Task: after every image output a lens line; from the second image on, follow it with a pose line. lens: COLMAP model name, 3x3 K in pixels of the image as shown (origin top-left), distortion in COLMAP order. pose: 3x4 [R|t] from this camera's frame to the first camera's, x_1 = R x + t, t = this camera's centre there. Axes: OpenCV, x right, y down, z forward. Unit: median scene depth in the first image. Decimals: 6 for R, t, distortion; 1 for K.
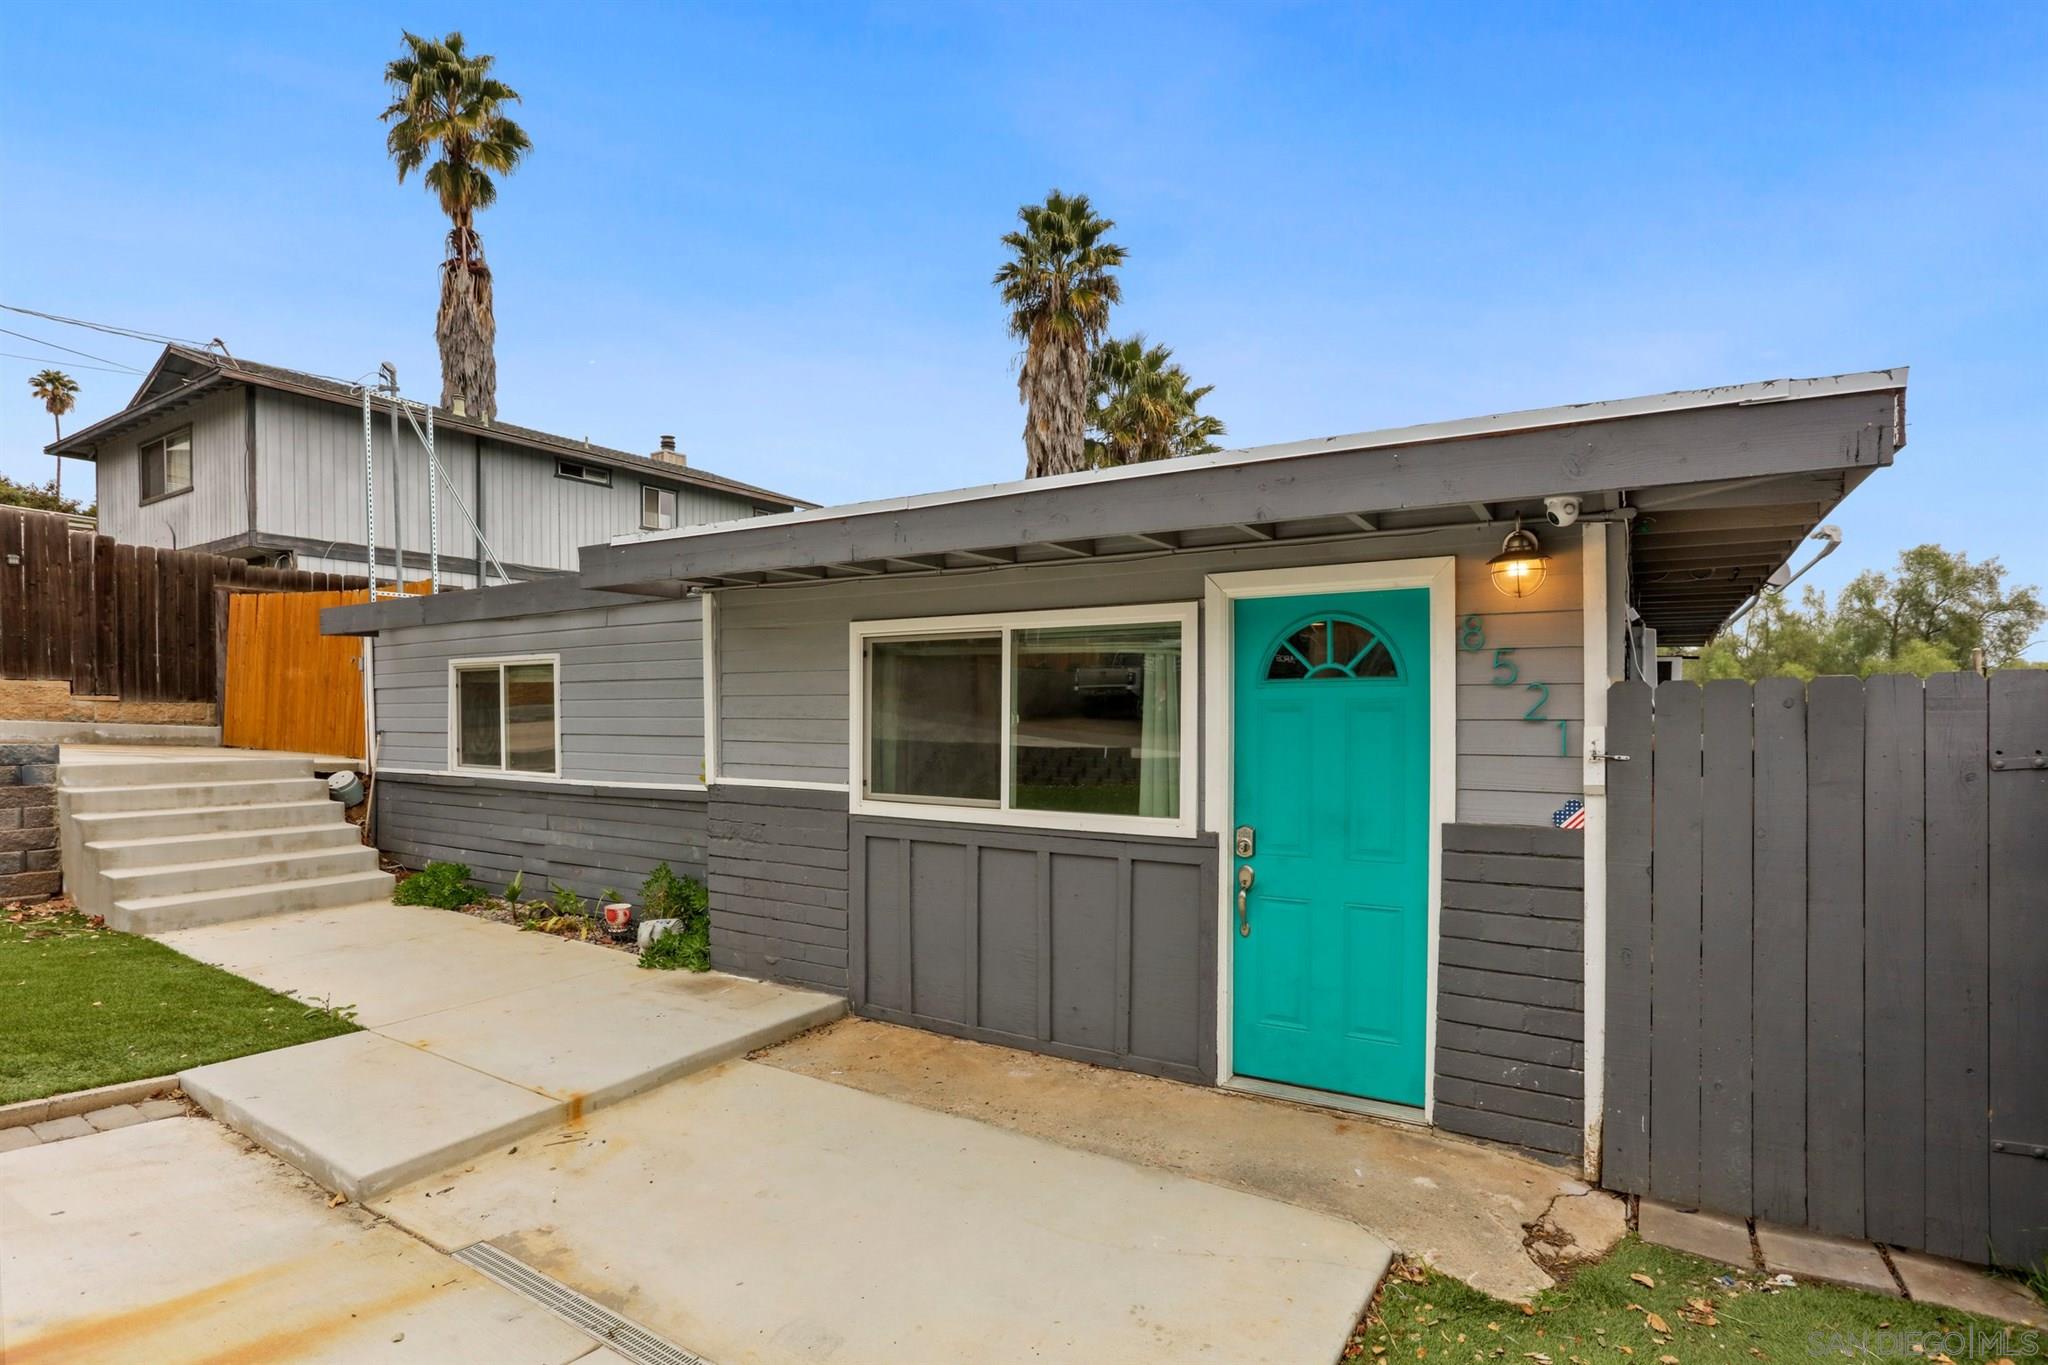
lens RADIAL K [[1009.4, 0, 1014.0], [0, 1009.4, 691.2], [0, 0, 1]] dist [-0.070210, 0.037864]
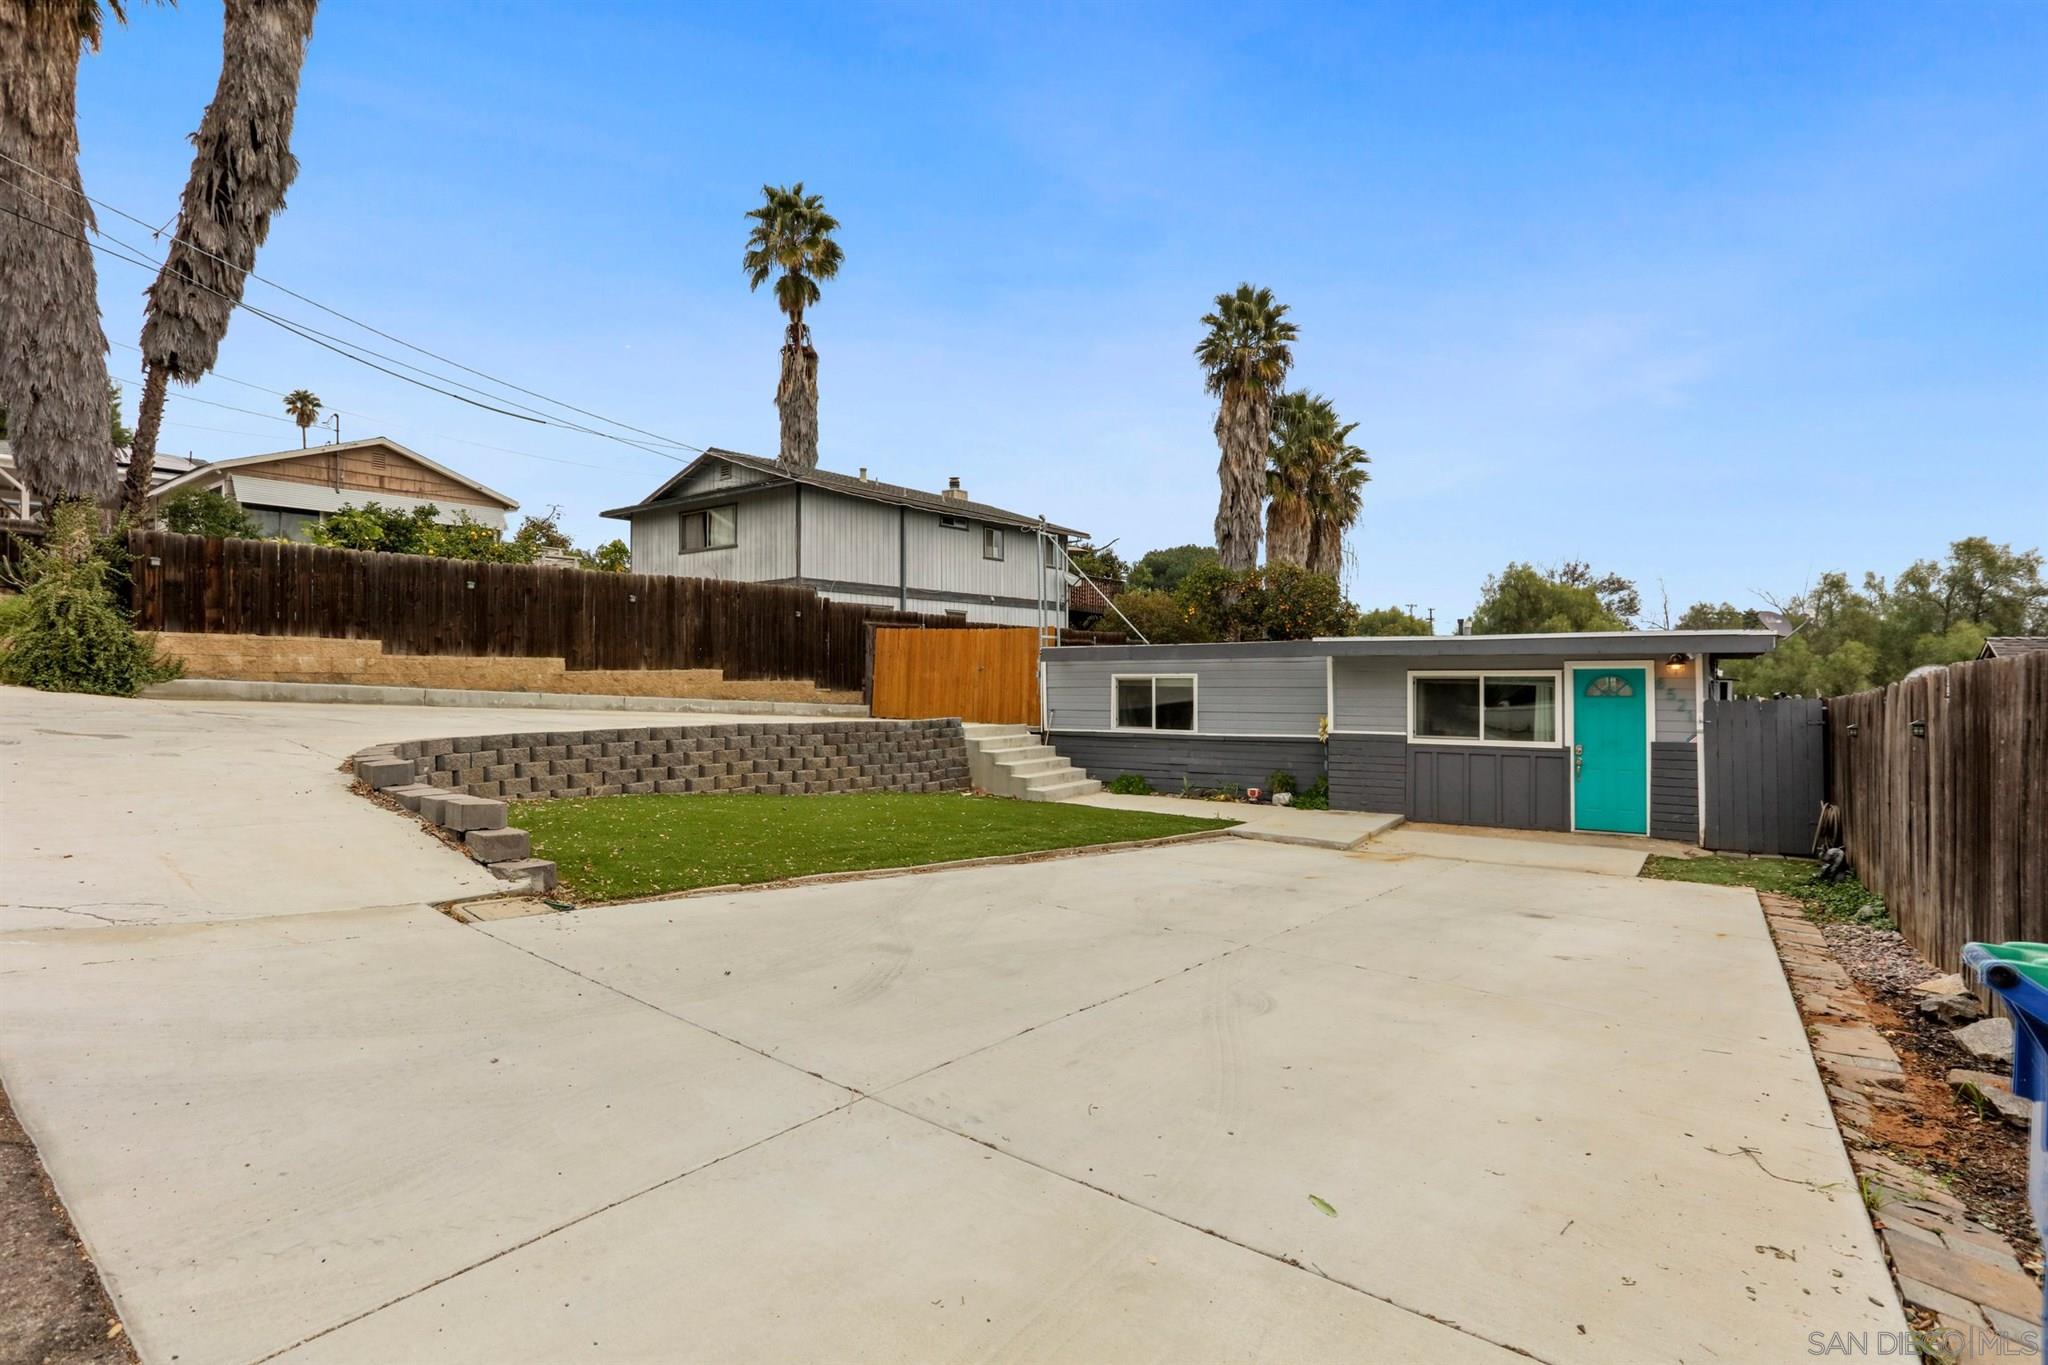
lens RADIAL K [[988.4, 0, 1014.3], [0, 988.4, 628.5], [0, 0, 1]] dist [-0.069537, 0.034189]
pose [[0.997665, -0.006031, -0.068029, -0.180489], [0.004124, 0.999595, -0.028140, -0.019813], [0.068171, 0.027794, 0.997286, -0.289658]]
